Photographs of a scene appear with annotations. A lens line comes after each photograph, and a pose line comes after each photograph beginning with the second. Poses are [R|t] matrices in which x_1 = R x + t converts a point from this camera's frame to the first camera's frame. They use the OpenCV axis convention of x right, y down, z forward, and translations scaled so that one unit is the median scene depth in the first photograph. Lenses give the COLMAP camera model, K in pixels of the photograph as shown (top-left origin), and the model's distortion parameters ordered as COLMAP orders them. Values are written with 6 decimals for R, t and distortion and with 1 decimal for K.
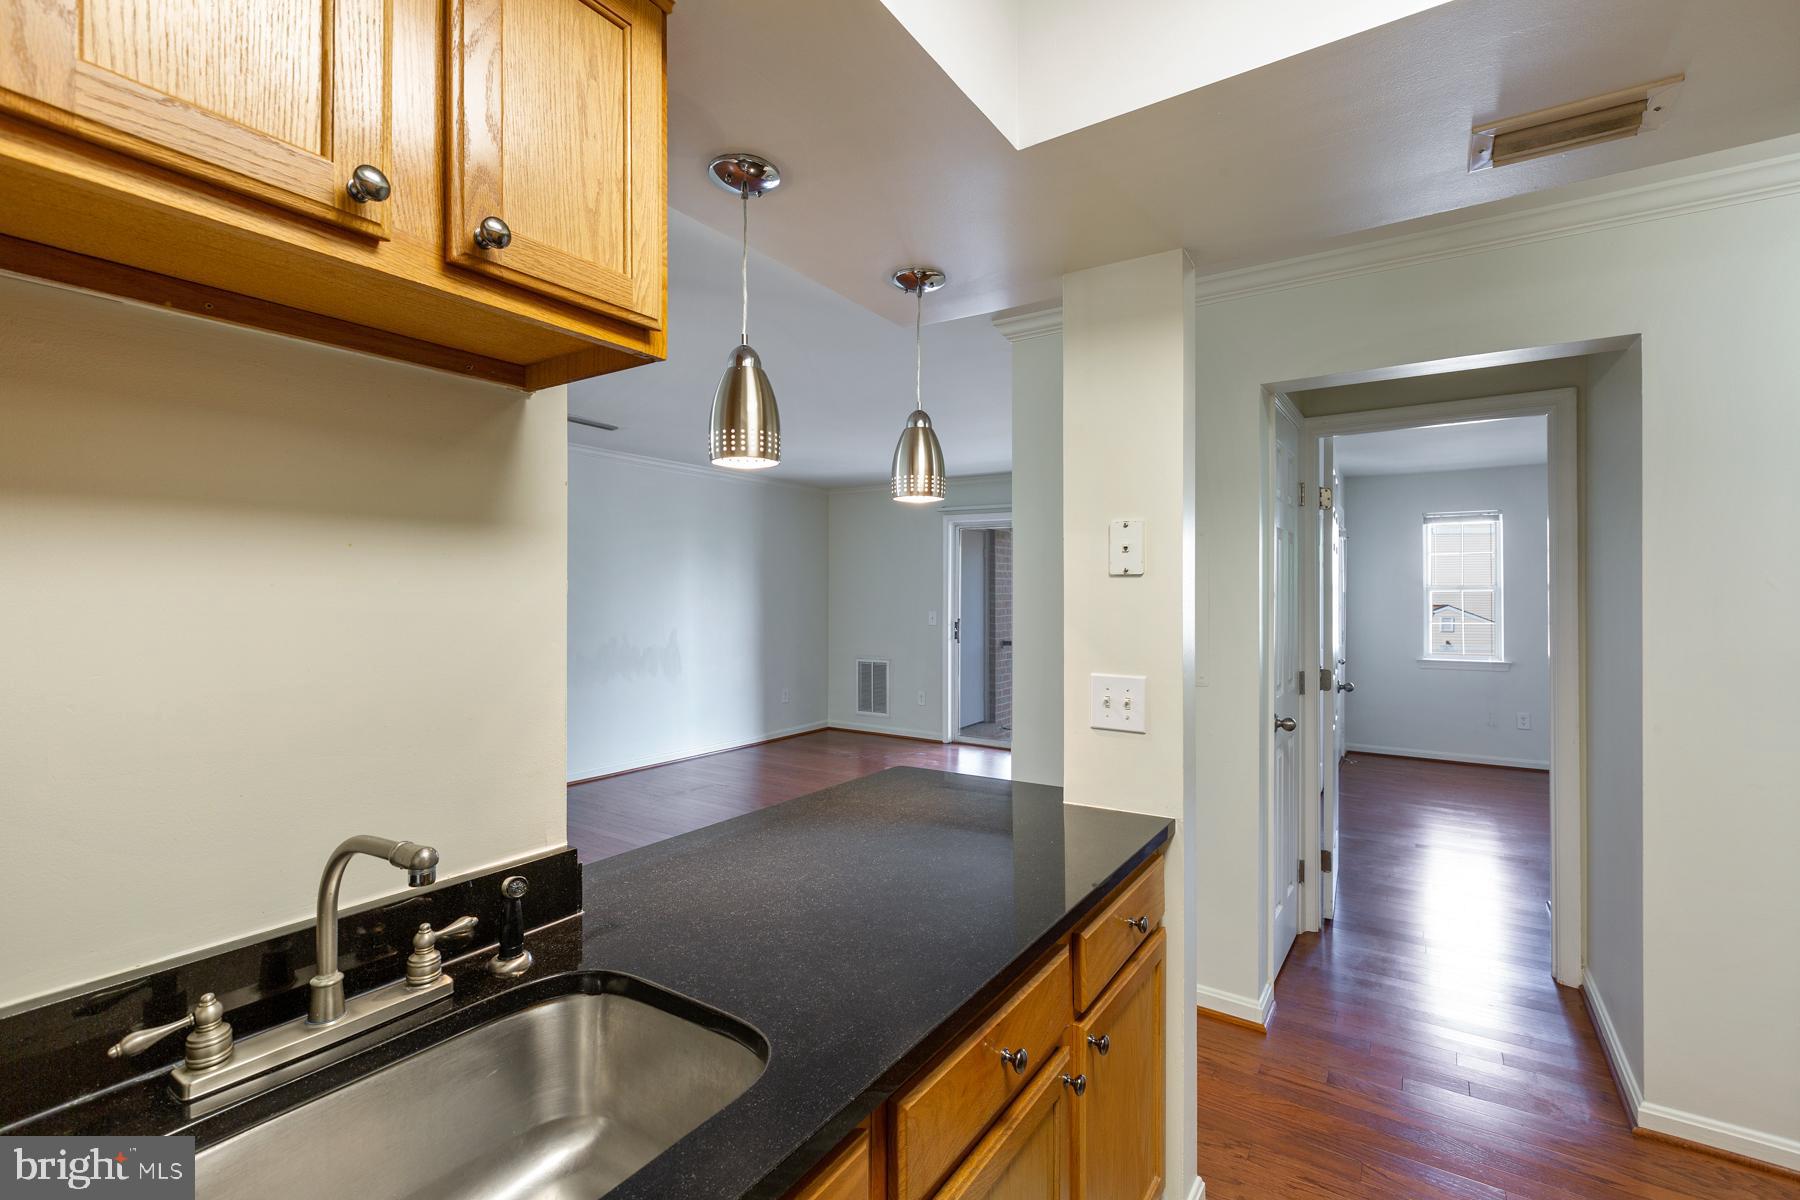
lens RADIAL K [[806.0, 0, 894.3], [0, 806.0, 602.1], [0, 0, 1]] dist [0.002719, -0.000543]
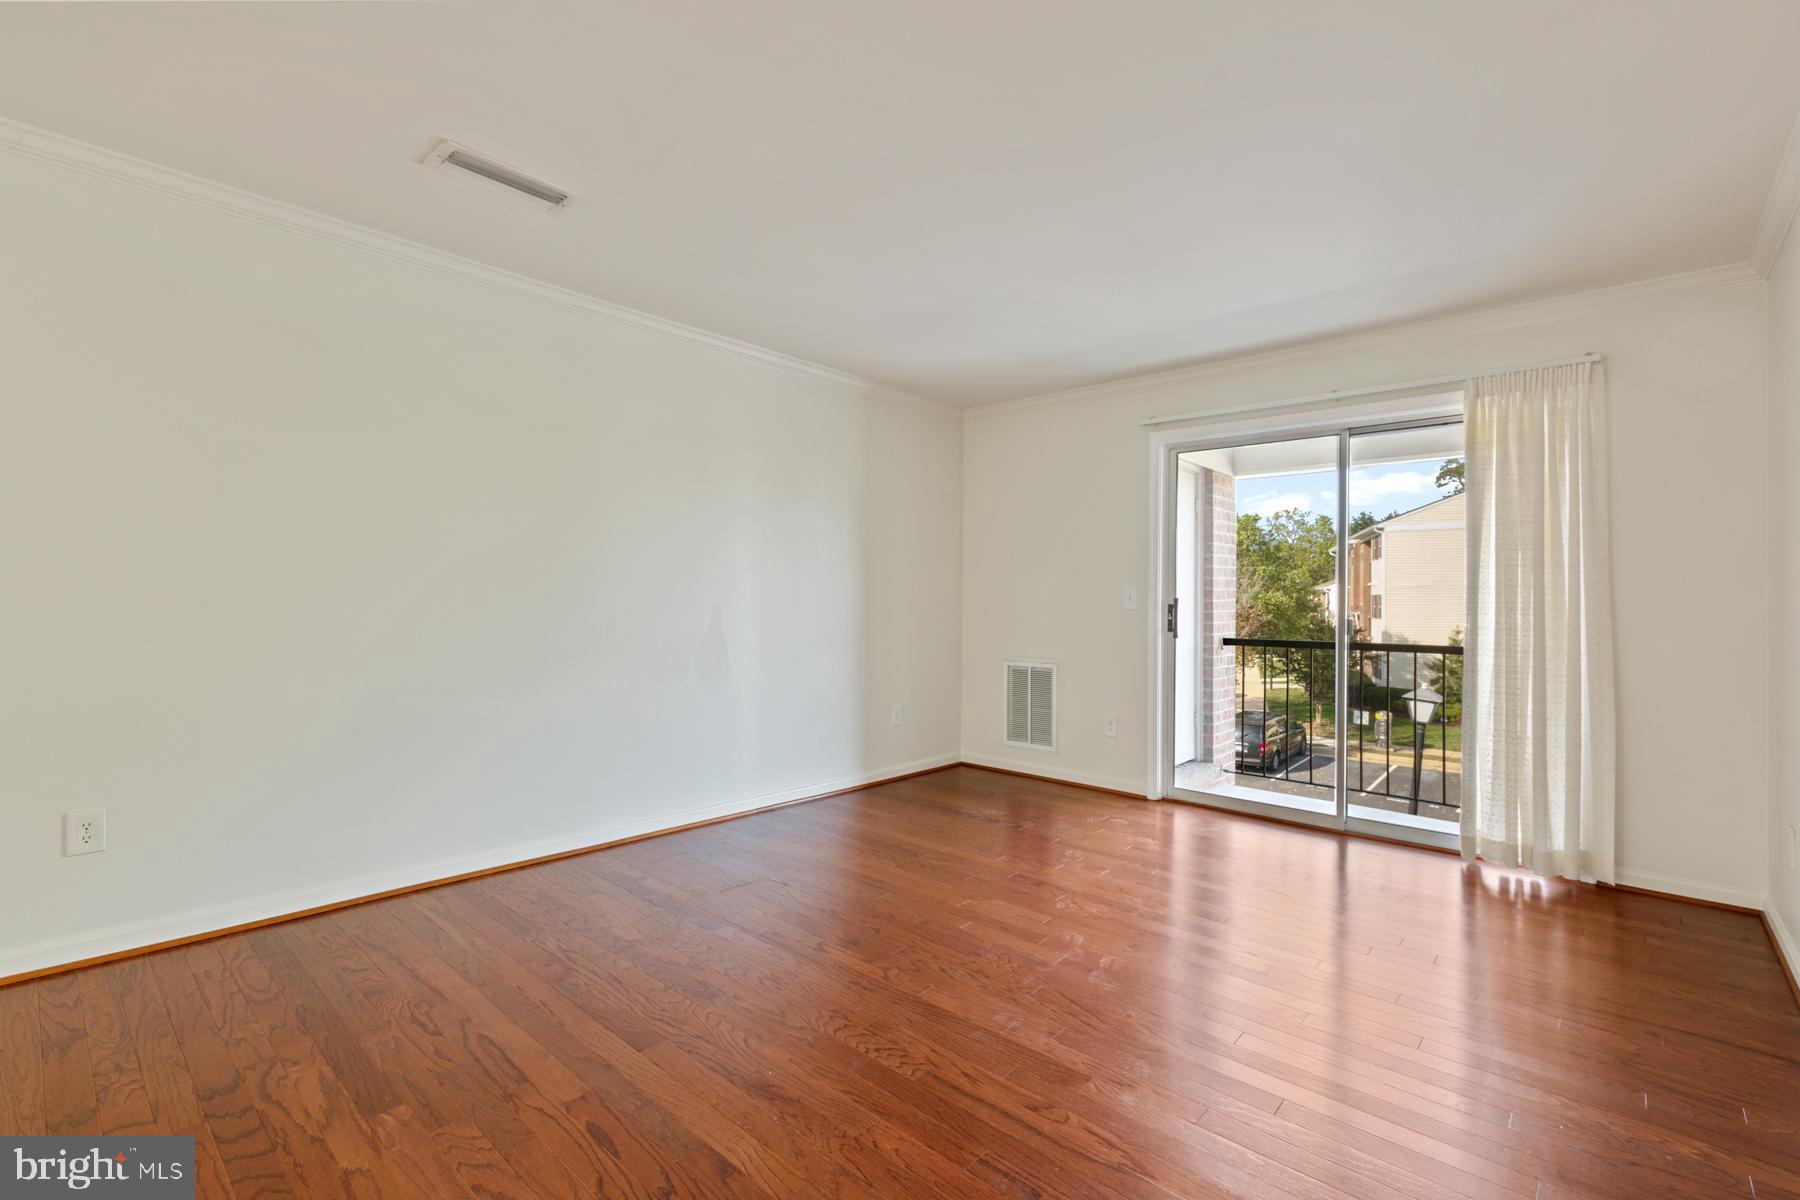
lens RADIAL K [[806.0, 0, 887.8], [0, 806.0, 590.7], [0, 0, 1]] dist [0.002719, -0.000543]
pose [[0.985457, 0.003817, -0.169883, -0.030618], [-0.007406, 0.999763, -0.020496, 0.027755], [0.169765, 0.021456, 0.985251, 0.344431]]
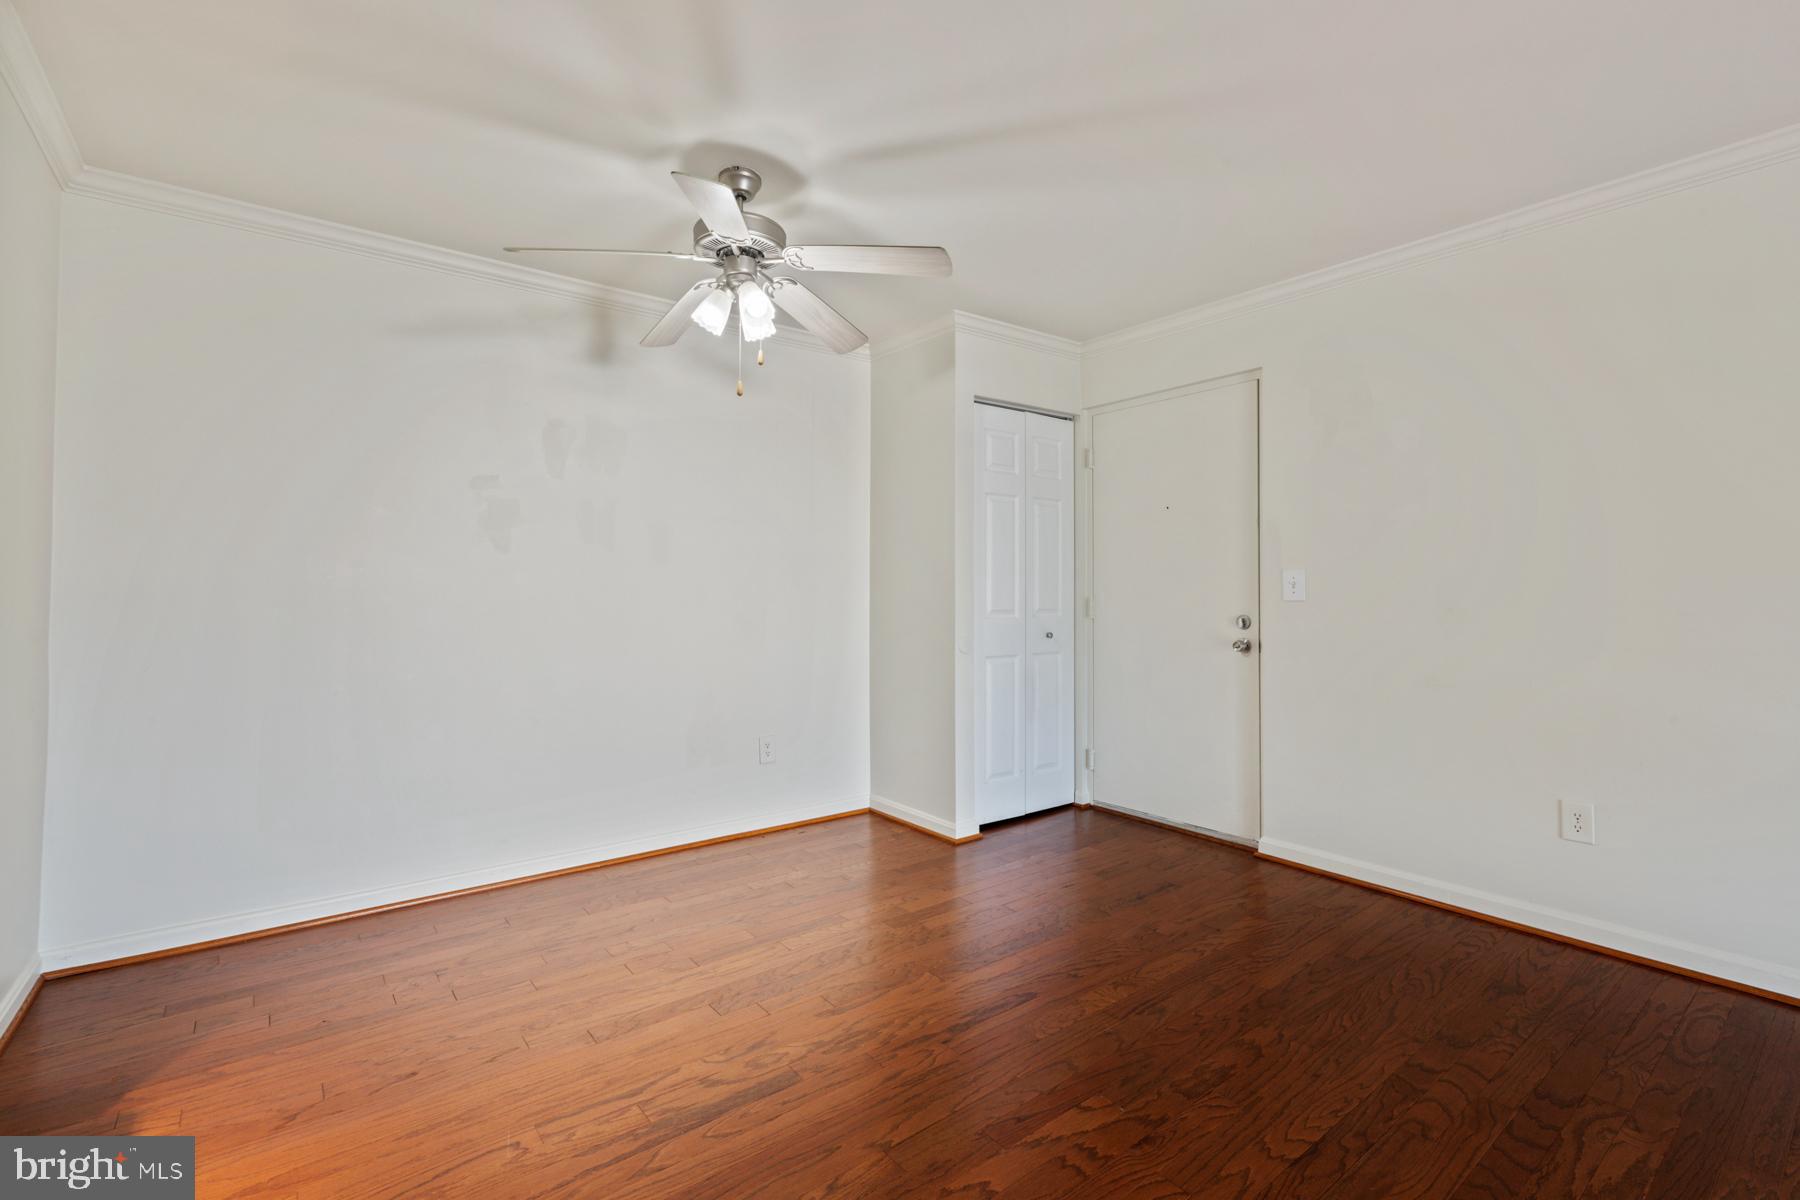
lens RADIAL K [[806.0, 0, 909.1], [0, 806.0, 583.3], [0, 0, 1]] dist [0.002719, -0.000543]
pose [[-0.332556, -0.024153, -0.942774, 0.027317], [-0.013211, 0.999693, -0.020951, 0.027465], [0.942991, 0.005488, -0.332773, 0.449004]]
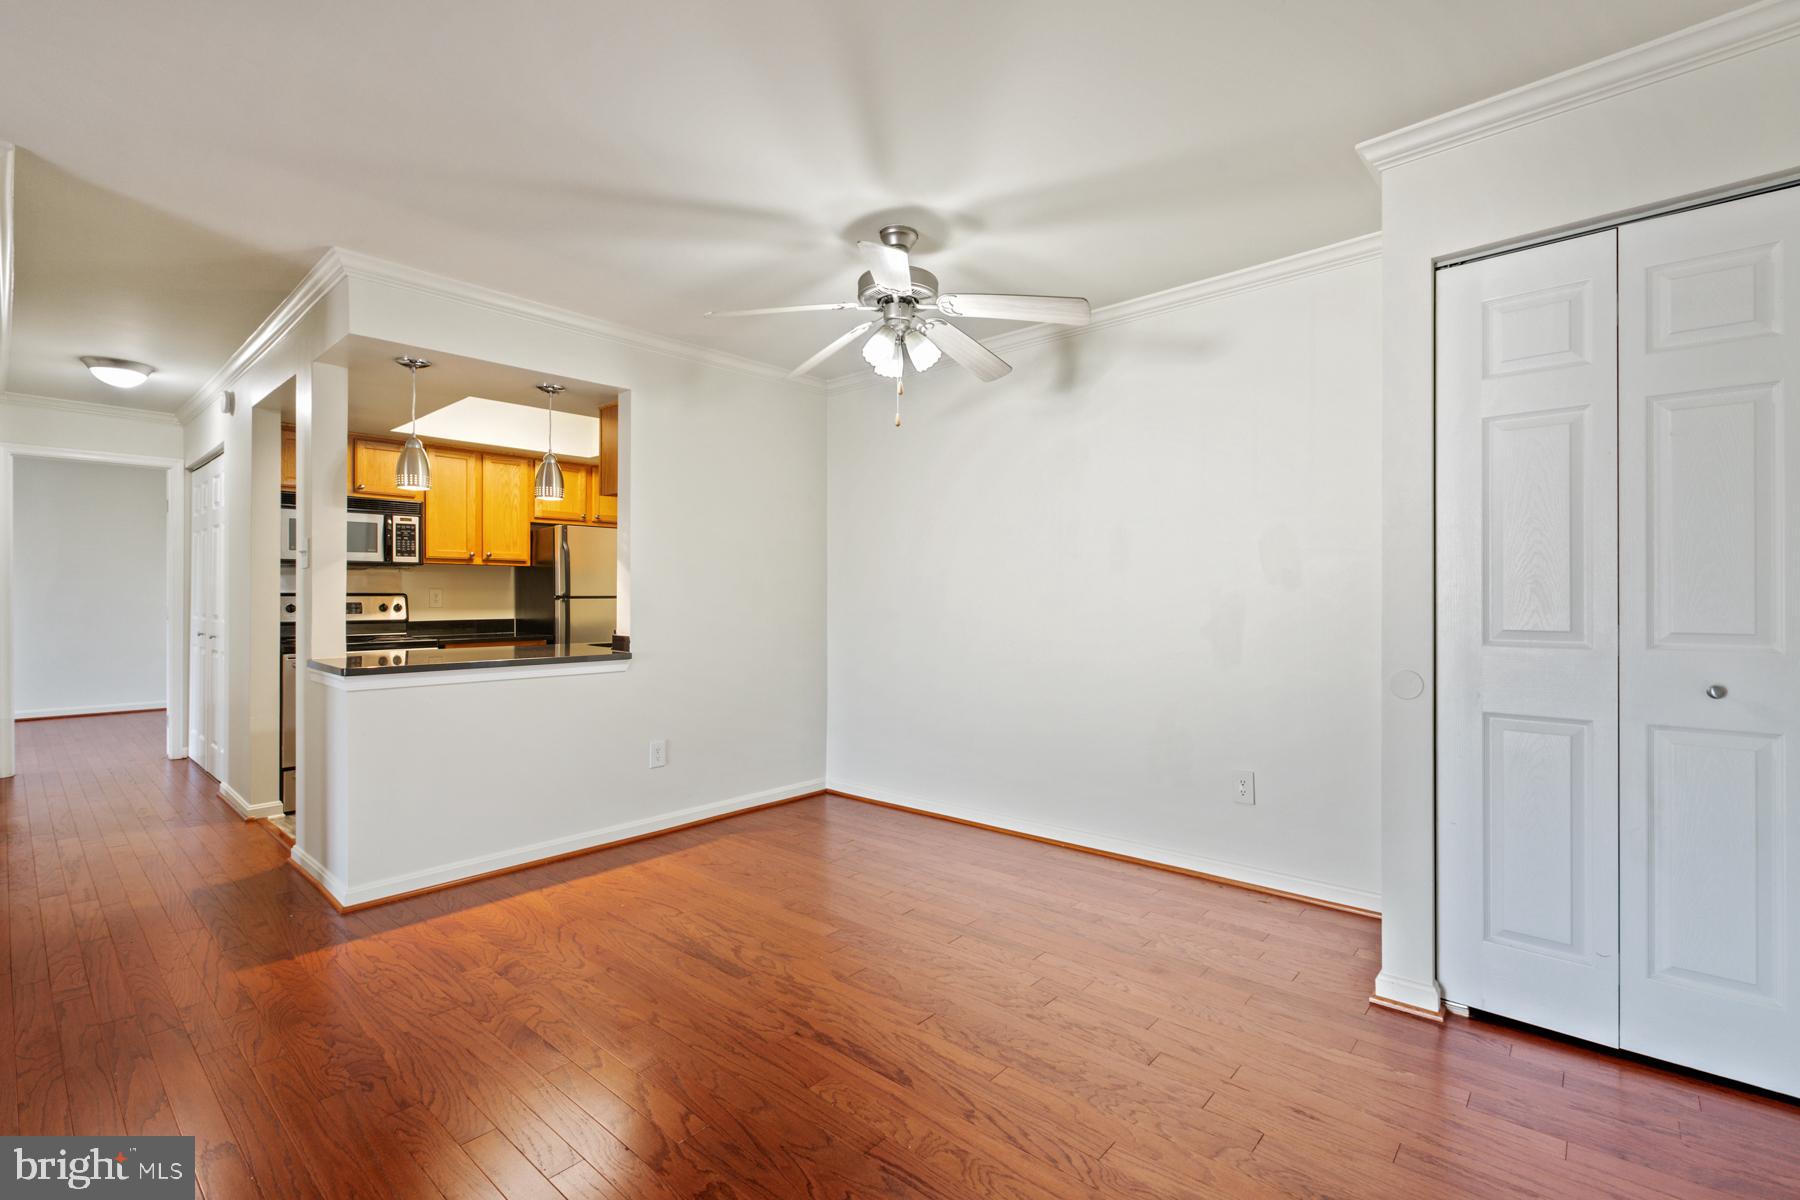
lens RADIAL K [[806.0, 0, 892.2], [0, 806.0, 594.3], [0, 0, 1]] dist [0.002719, -0.000543]
pose [[-0.986287, -0.008064, 0.164842, -0.306877], [-0.007028, 0.999952, 0.006866, 0.020346], [-0.164889, 0.005613, -0.986296, 0.638587]]
